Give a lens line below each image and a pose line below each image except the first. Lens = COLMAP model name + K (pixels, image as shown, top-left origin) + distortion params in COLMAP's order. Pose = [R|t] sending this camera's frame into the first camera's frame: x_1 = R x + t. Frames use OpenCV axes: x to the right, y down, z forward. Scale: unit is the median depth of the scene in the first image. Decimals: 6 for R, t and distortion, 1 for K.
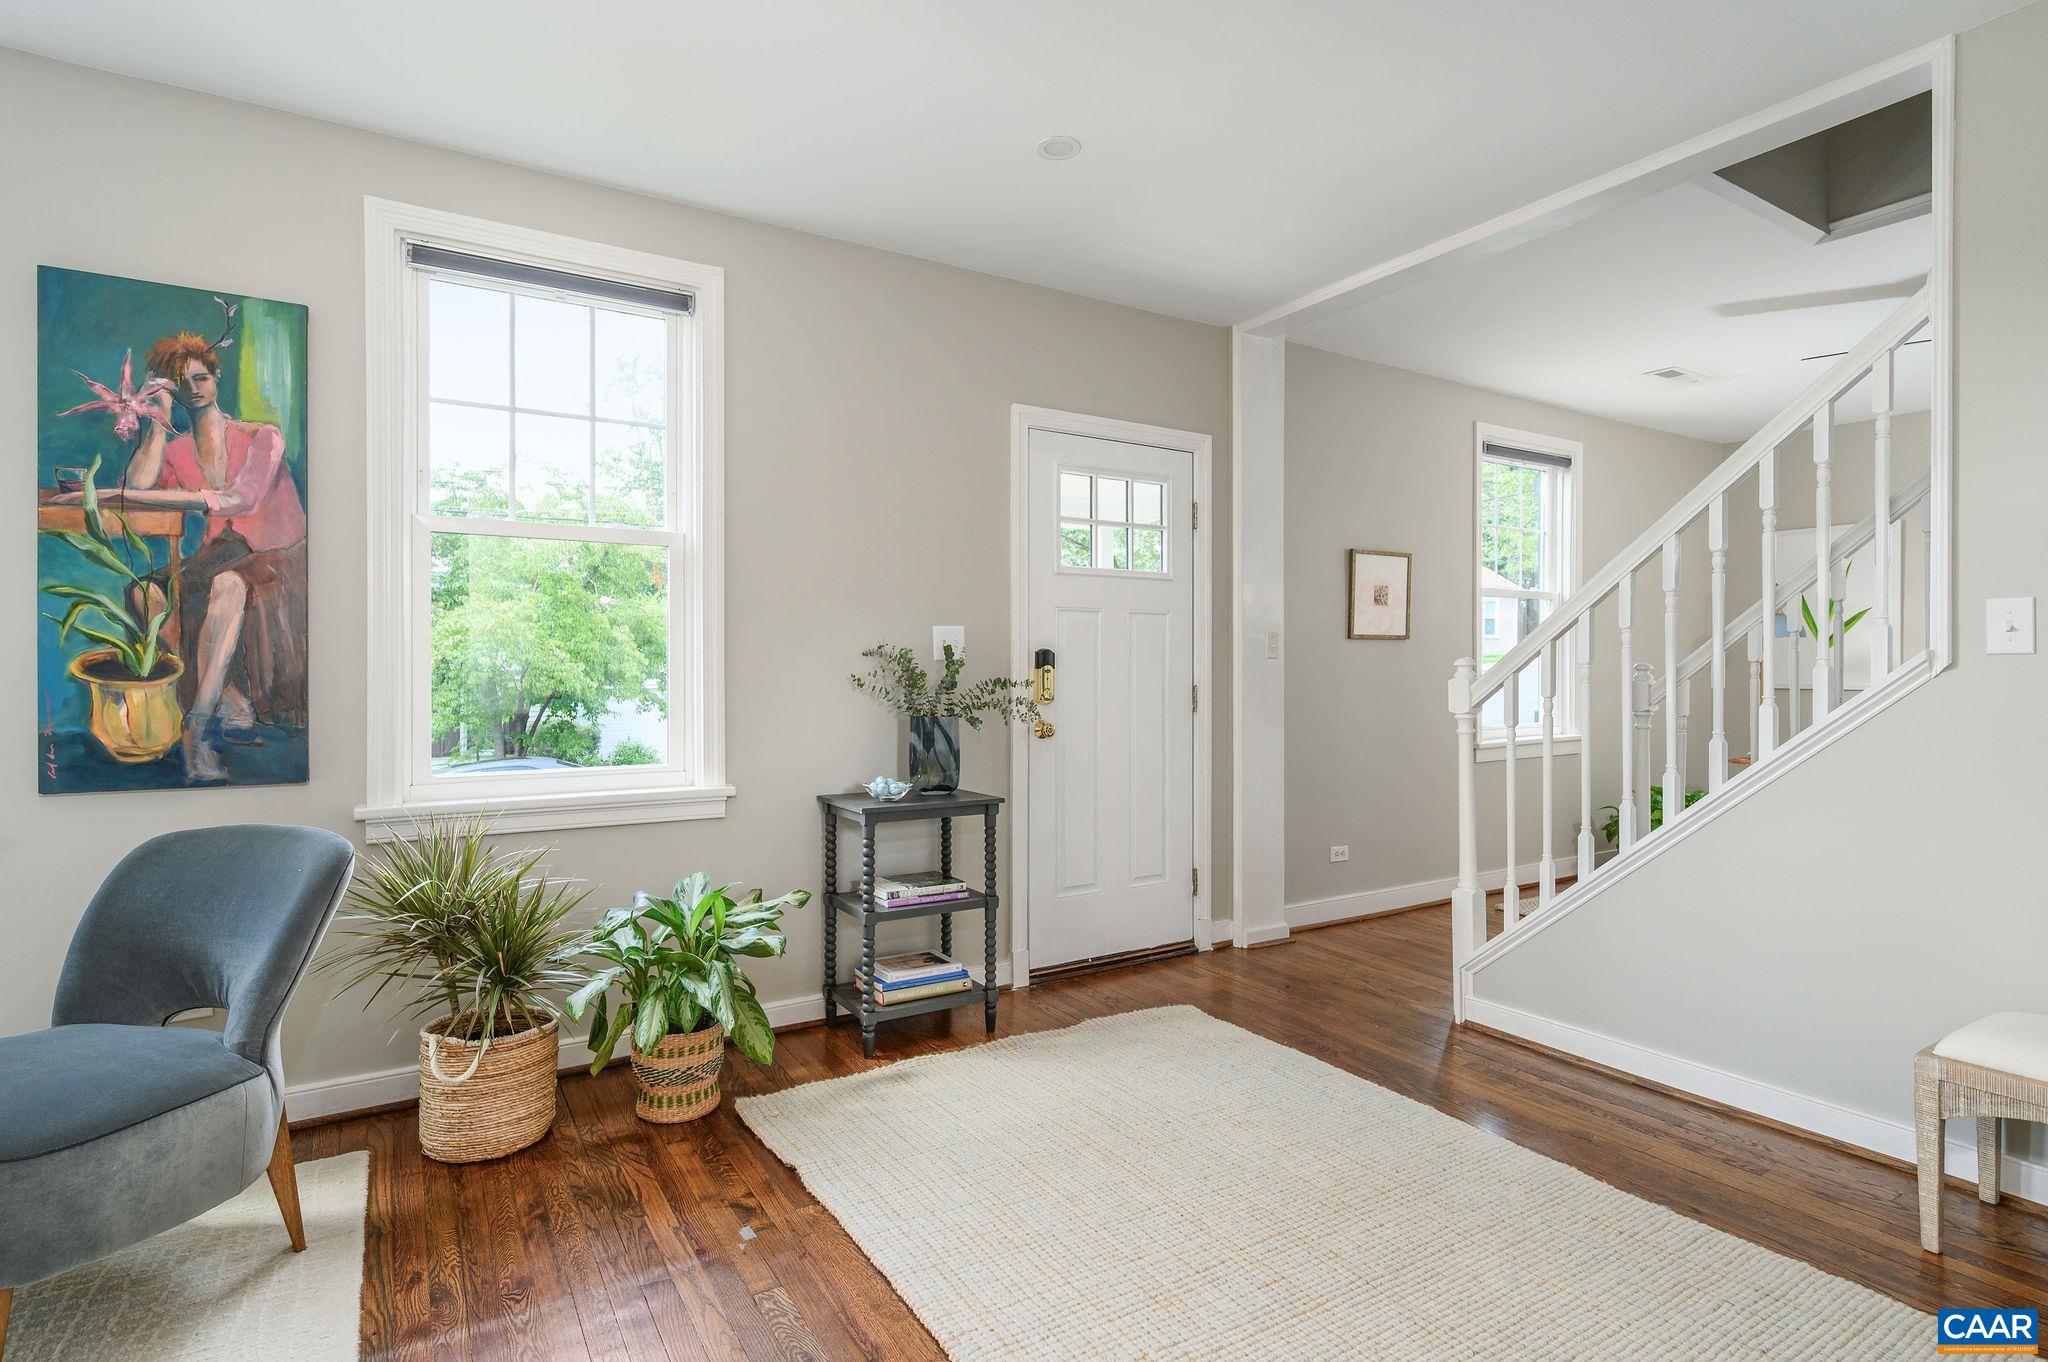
lens RADIAL K [[1027.4, 0, 1029.4], [0, 1027.4, 663.7], [0, 0, 1]] dist [-0.001150, -0.001086]
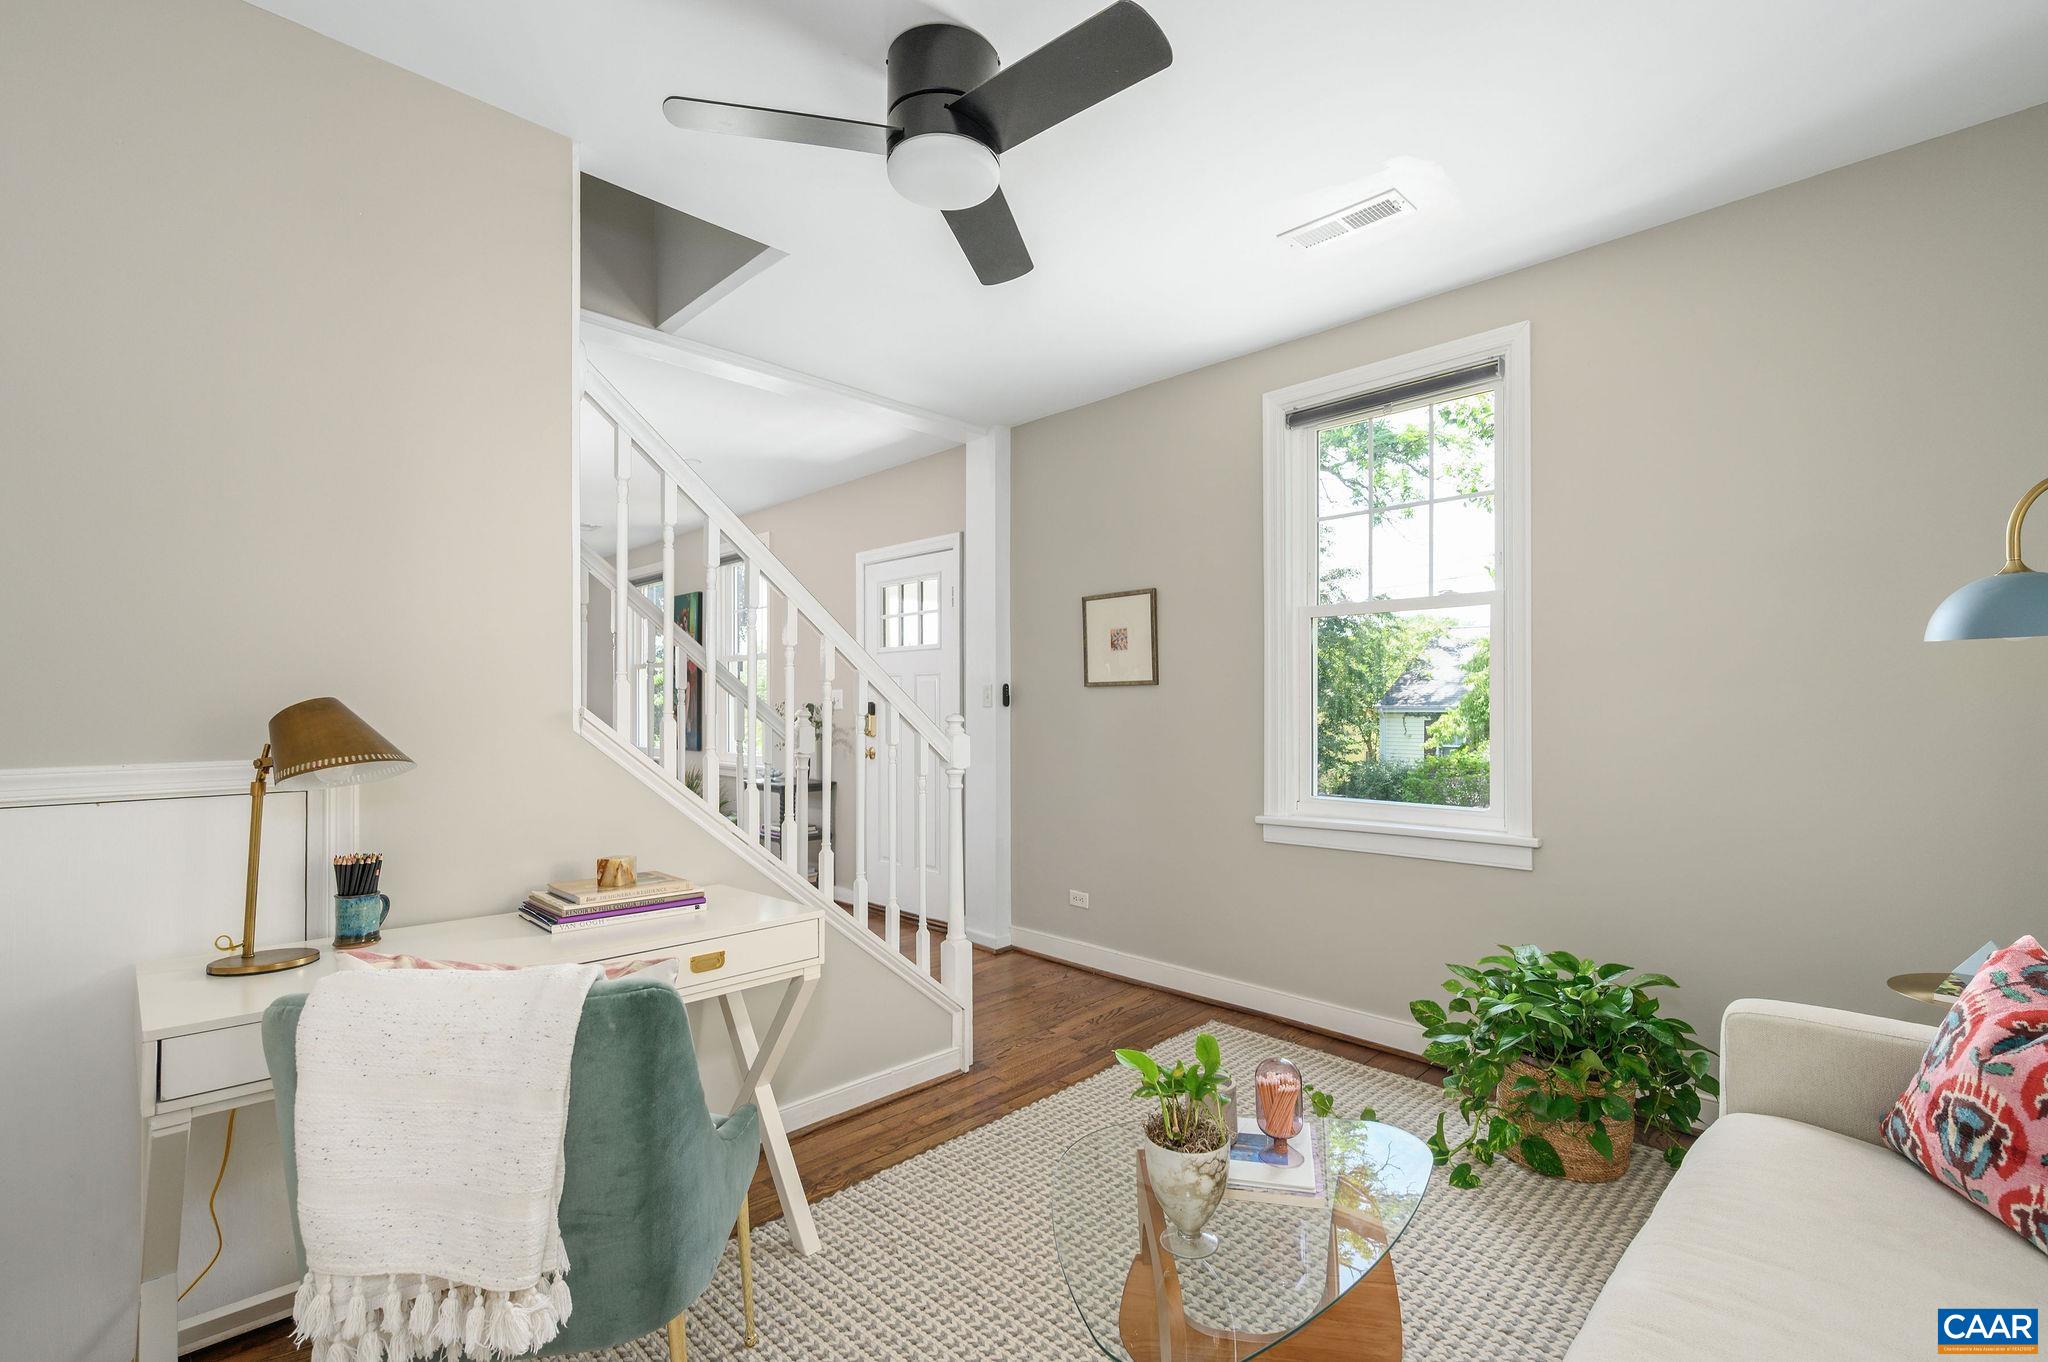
lens RADIAL K [[911.0, 0, 1026.5], [0, 911.0, 702.2], [0, 0, 1]] dist [0.000083, 0.000004]
pose [[0.223538, -0.005065, -0.974682, 1.615125], [0.005693, 0.999976, -0.003890, -0.008861], [0.974679, -0.004679, 0.223562, 1.034932]]
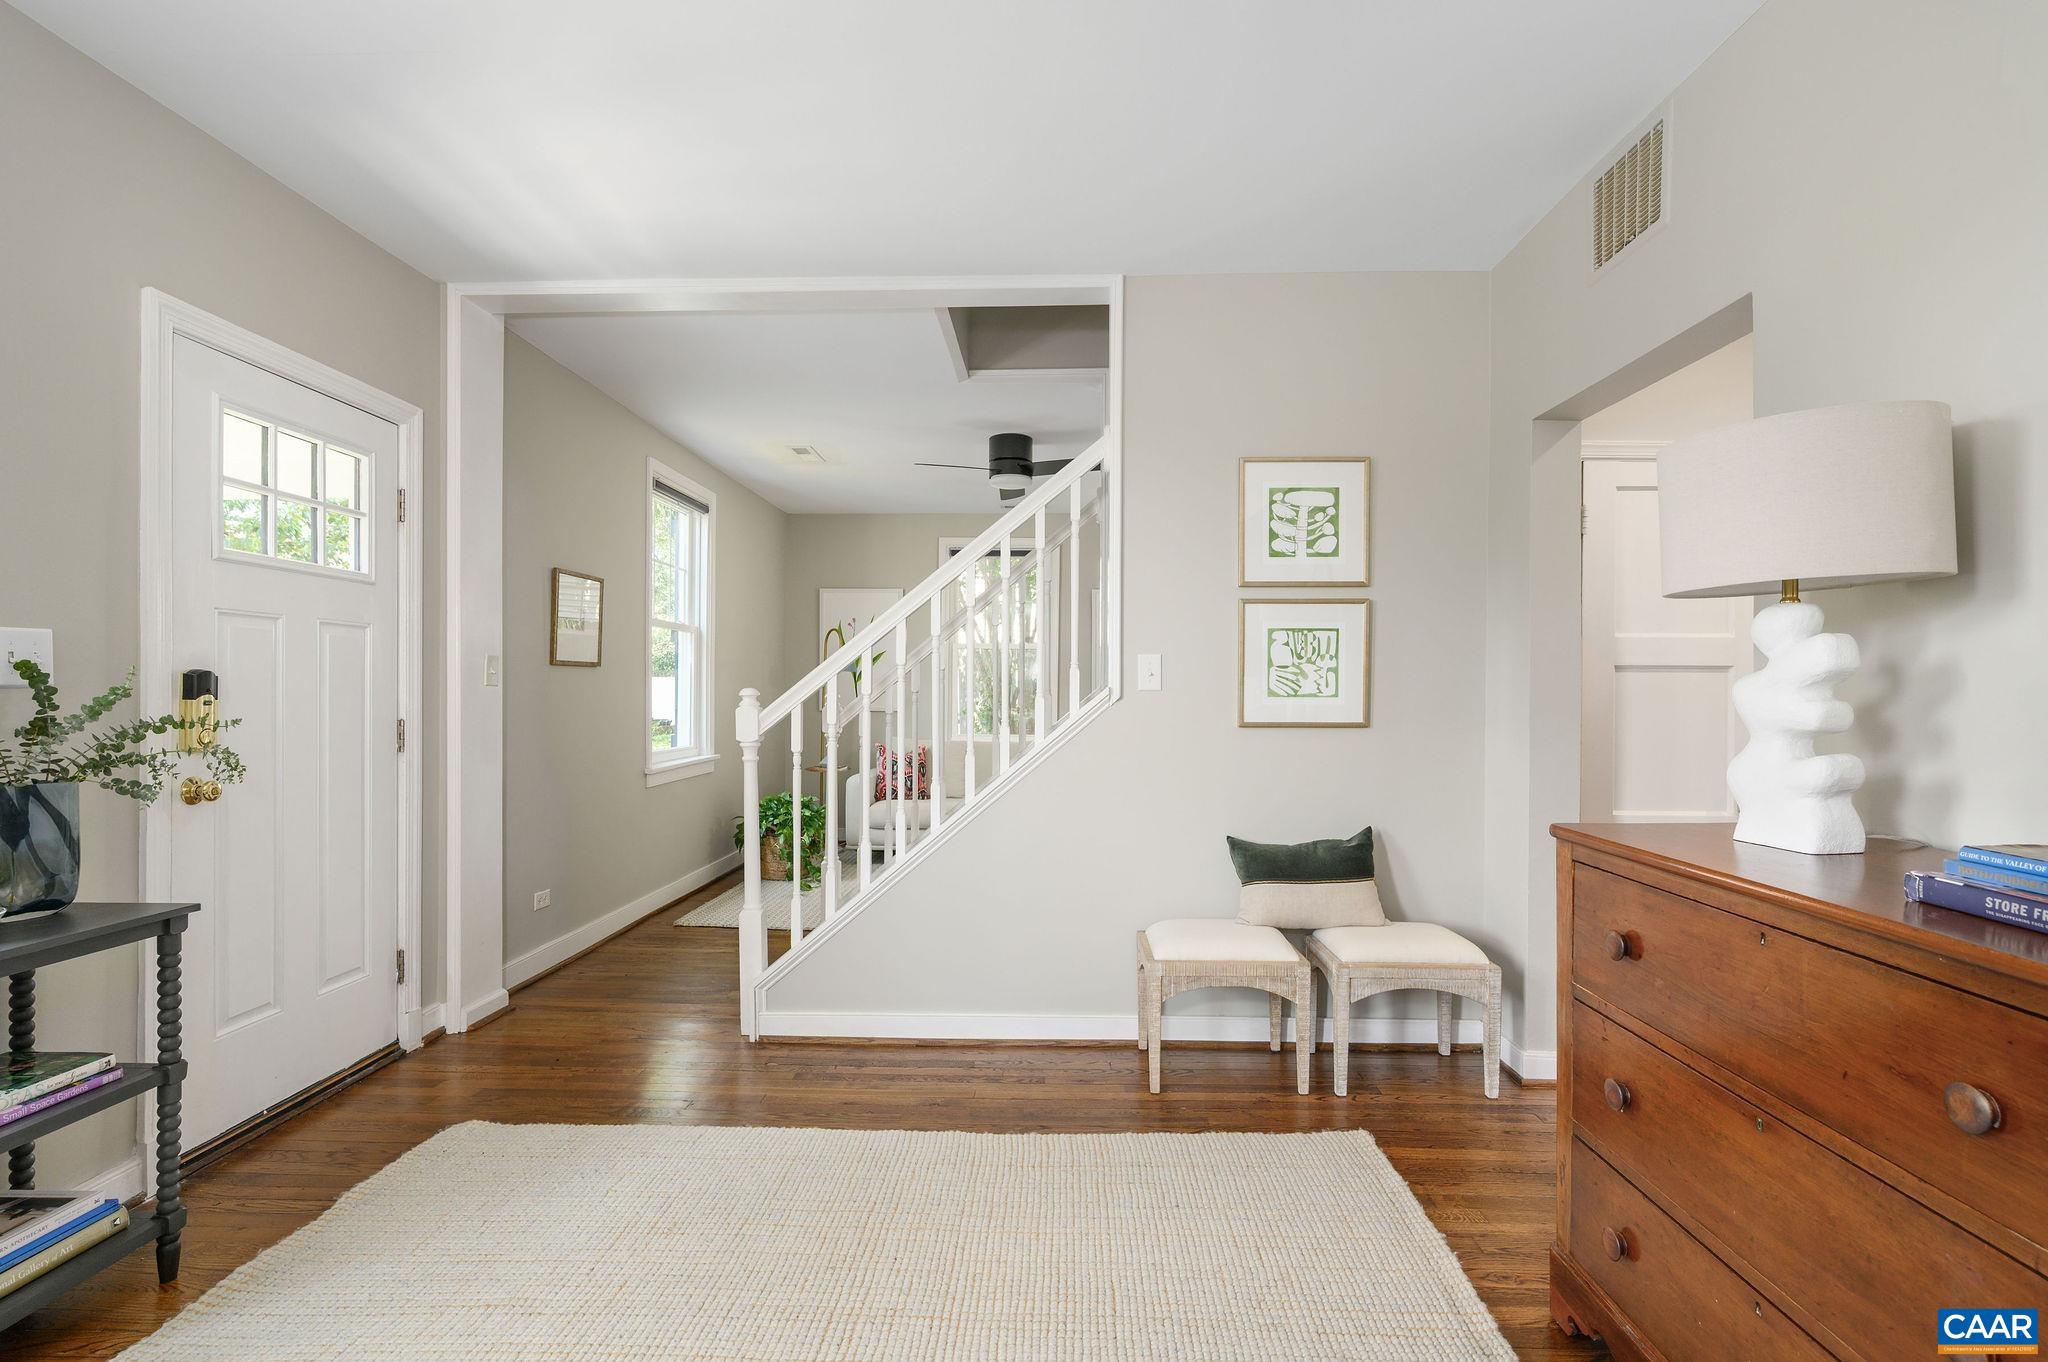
lens RADIAL K [[948.1, 0, 1028.7], [0, 948.1, 691.8], [0, 0, 1]] dist [-0.001796, -0.000947]
pose [[0.555943, 0.003349, 0.831214, -0.219470], [-0.006862, 0.999976, 0.000560, -0.004582], [-0.831192, -0.006015, 0.555953, 0.236683]]
